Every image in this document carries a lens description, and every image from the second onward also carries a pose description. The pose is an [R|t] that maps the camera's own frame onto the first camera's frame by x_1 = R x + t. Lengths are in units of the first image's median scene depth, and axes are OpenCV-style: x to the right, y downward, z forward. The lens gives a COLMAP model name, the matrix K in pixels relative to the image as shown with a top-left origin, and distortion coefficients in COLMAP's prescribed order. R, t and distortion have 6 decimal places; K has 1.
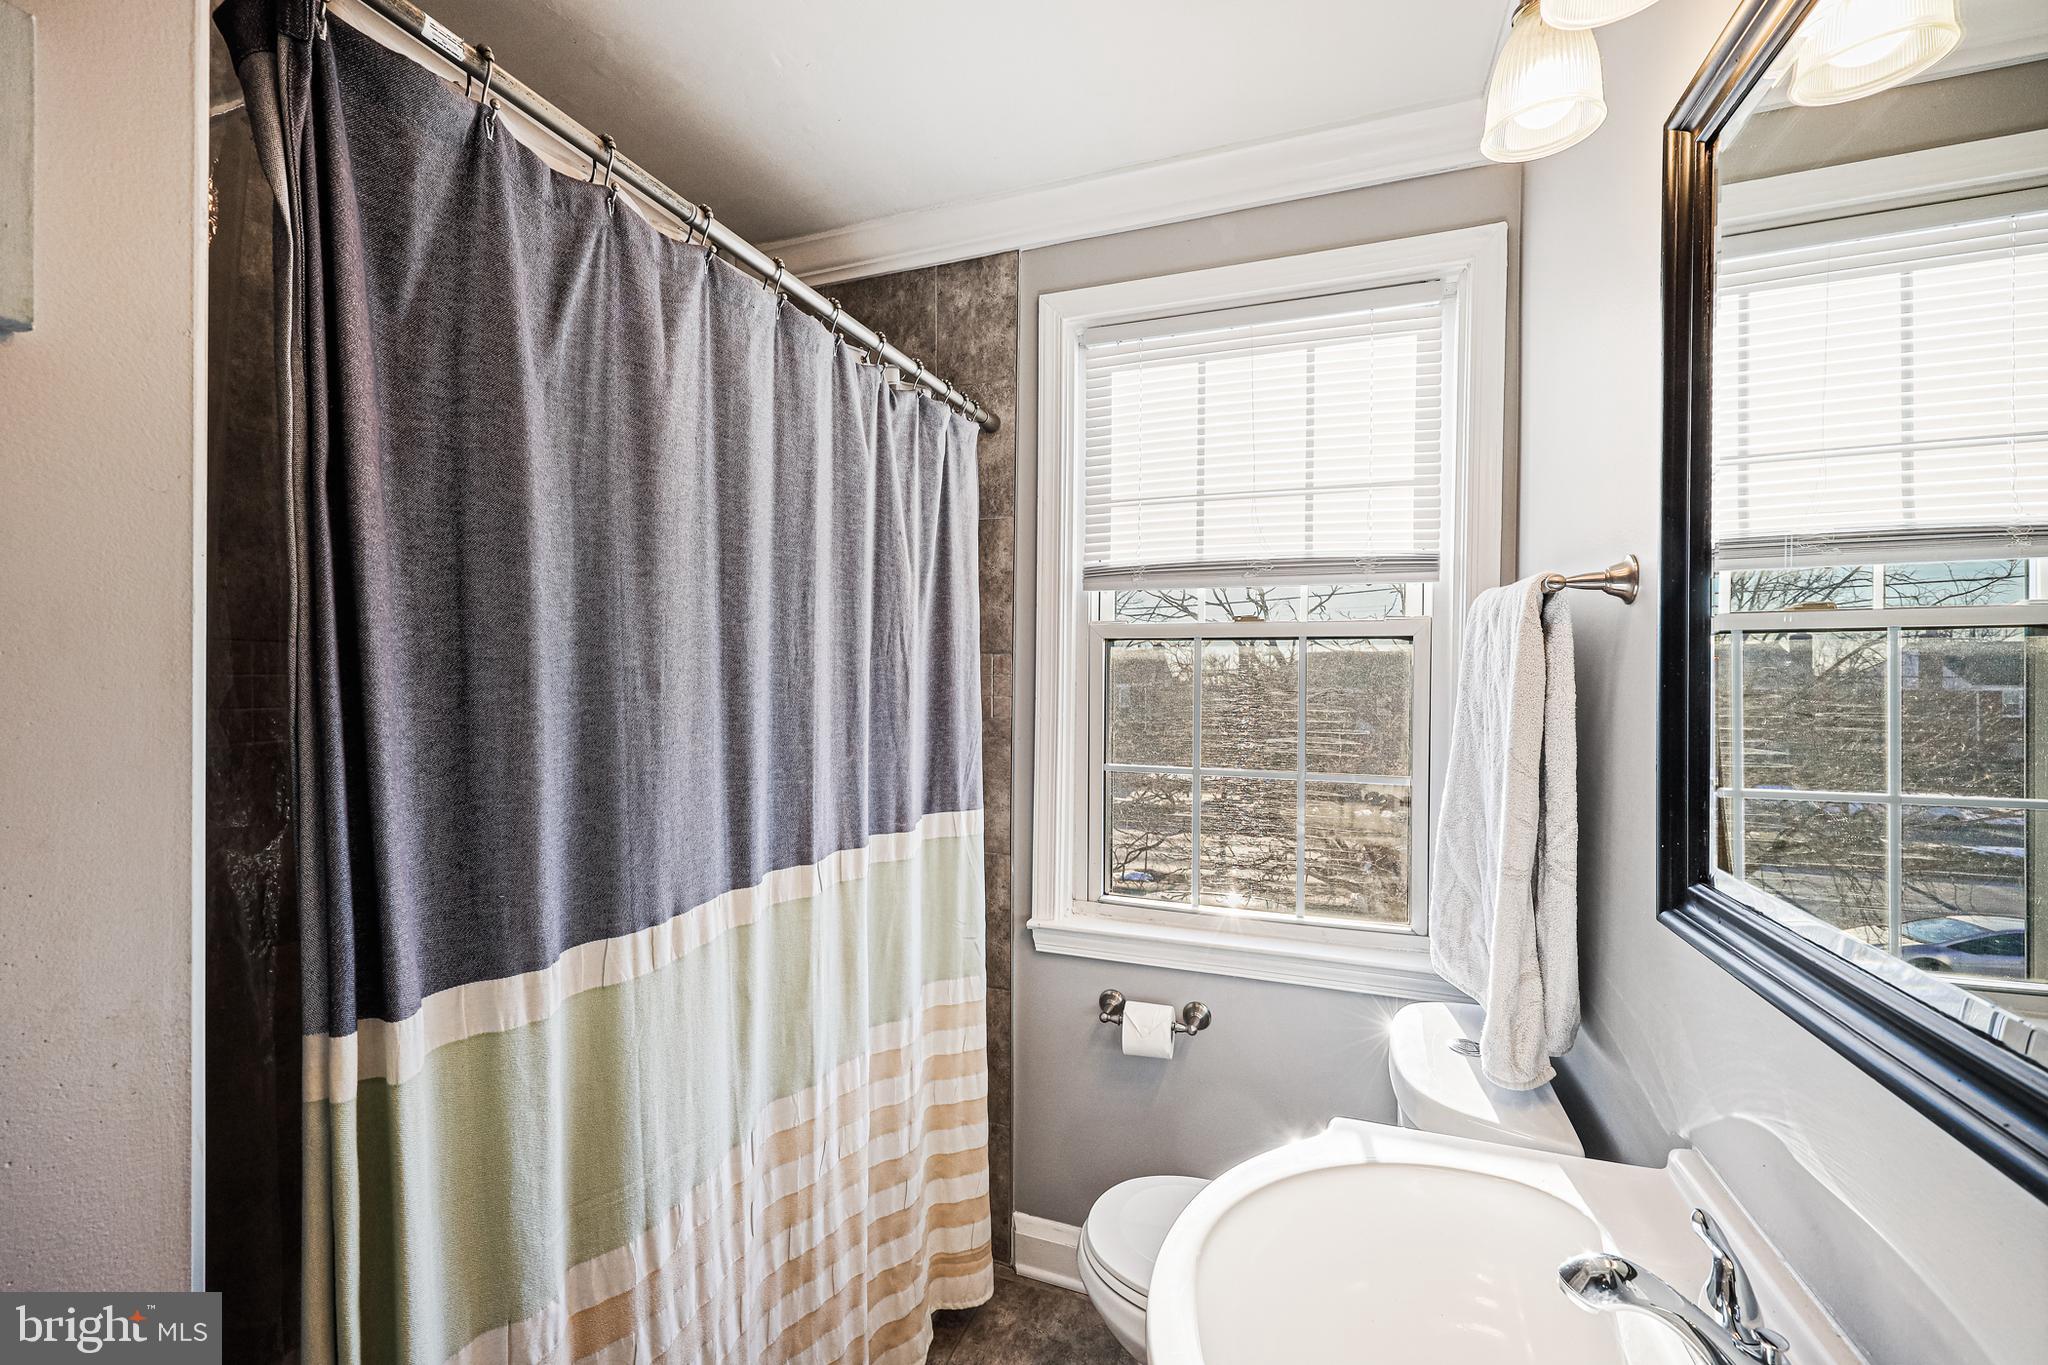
lens RADIAL K [[839.9, 0, 1023.8], [0, 839.9, 682.1], [0, 0, 1]] dist [-0.007276, 0.000807]
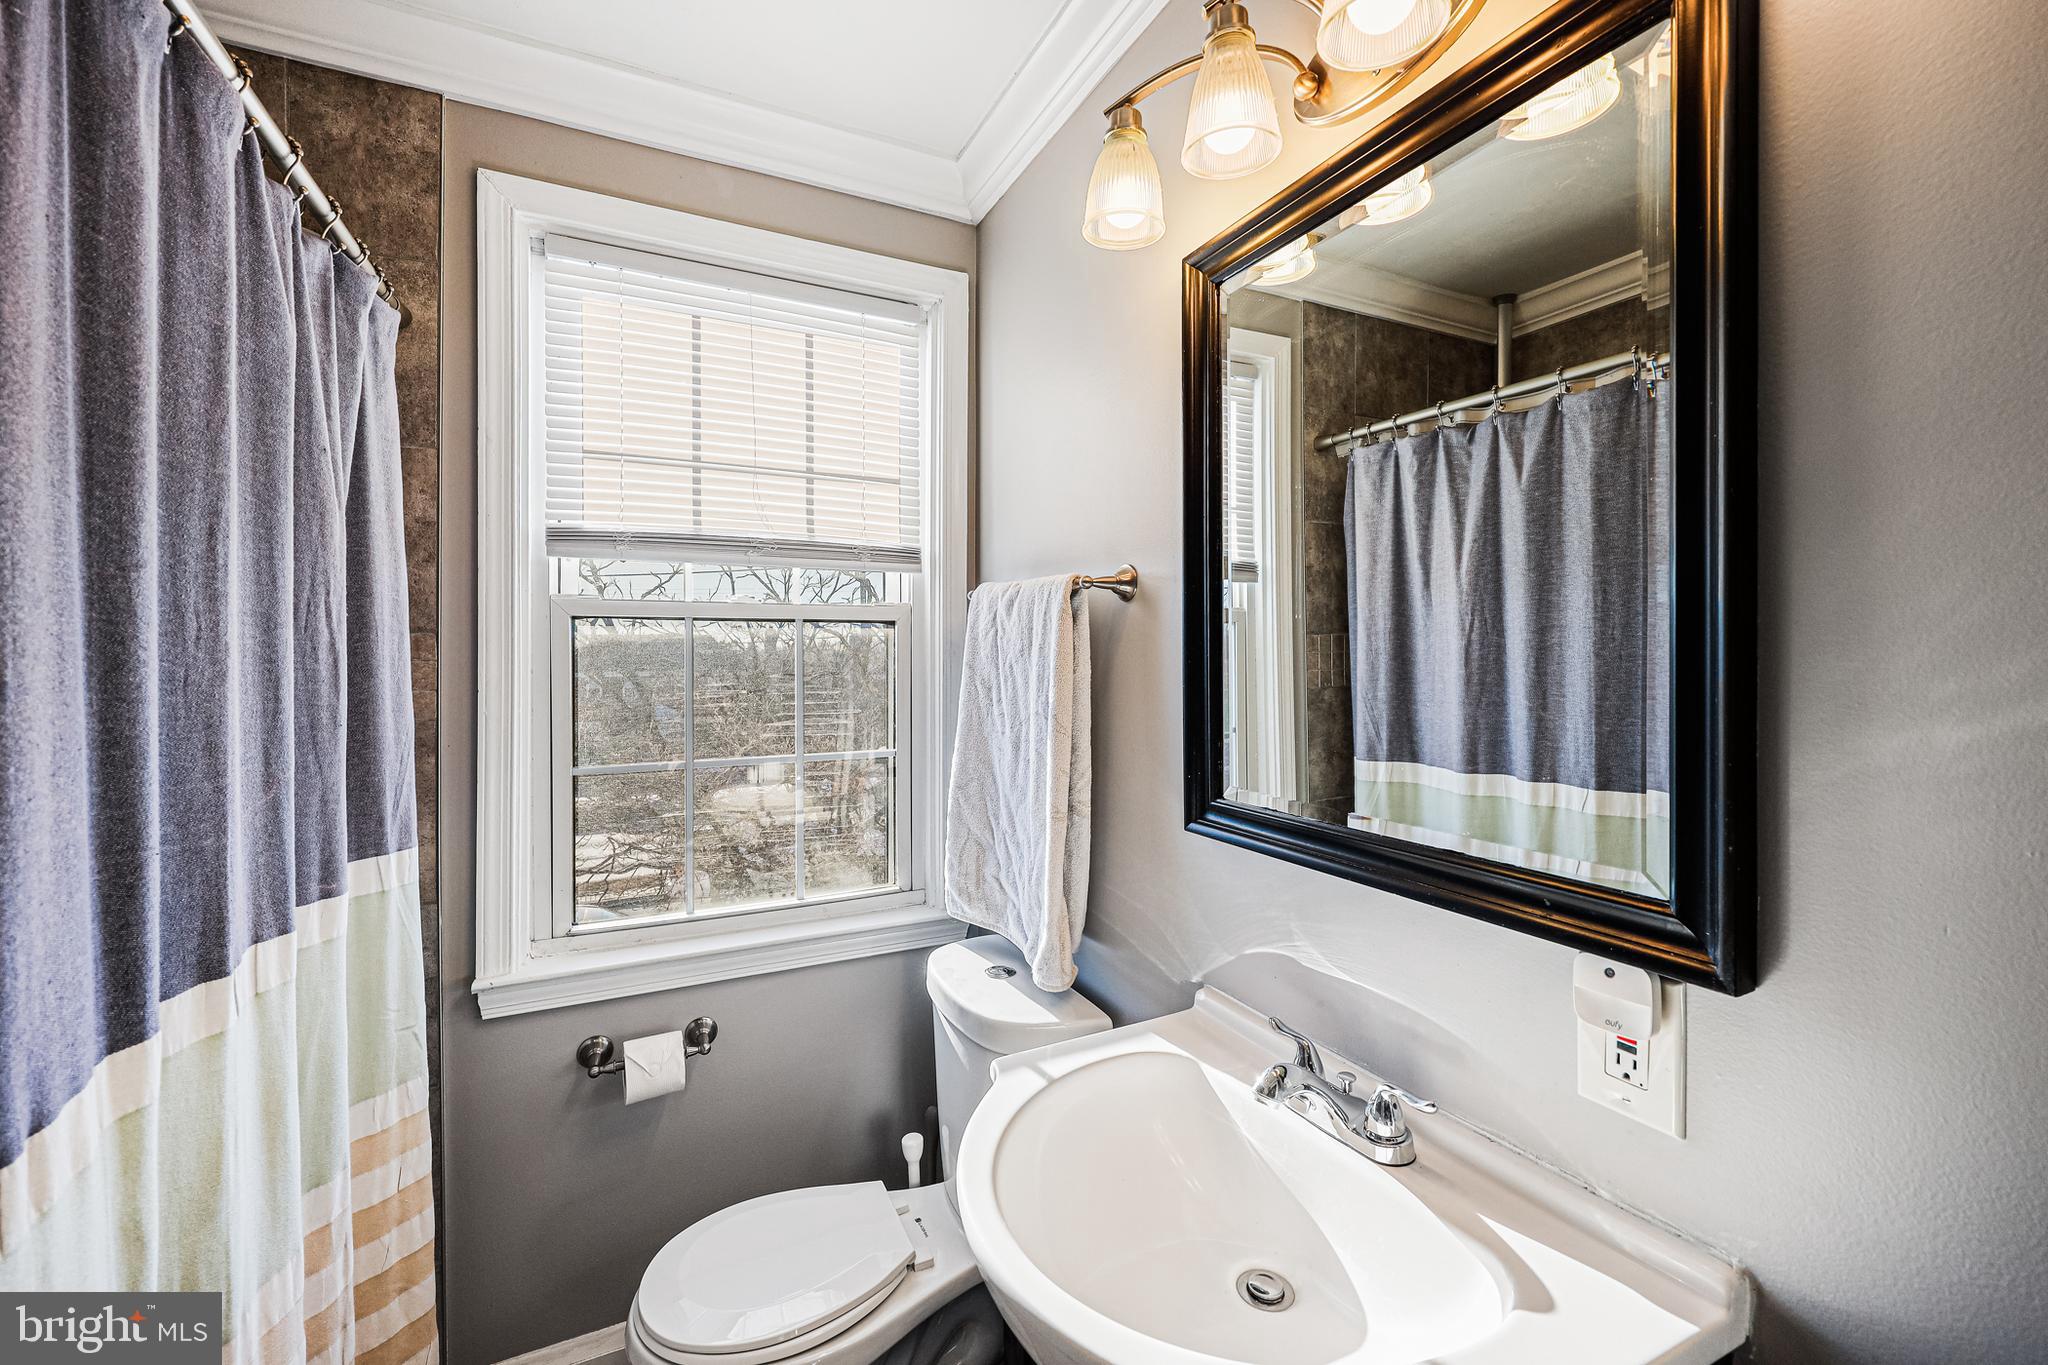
lens RADIAL K [[839.9, 0, 1023.0], [0, 839.9, 663.8], [0, 0, 1]] dist [-0.007276, 0.000807]
pose [[0.680992, -0.014904, 0.732139, -0.226495], [0.016497, 0.999851, 0.005008, -0.001629], [-0.732105, 0.008667, 0.681137, 0.125679]]
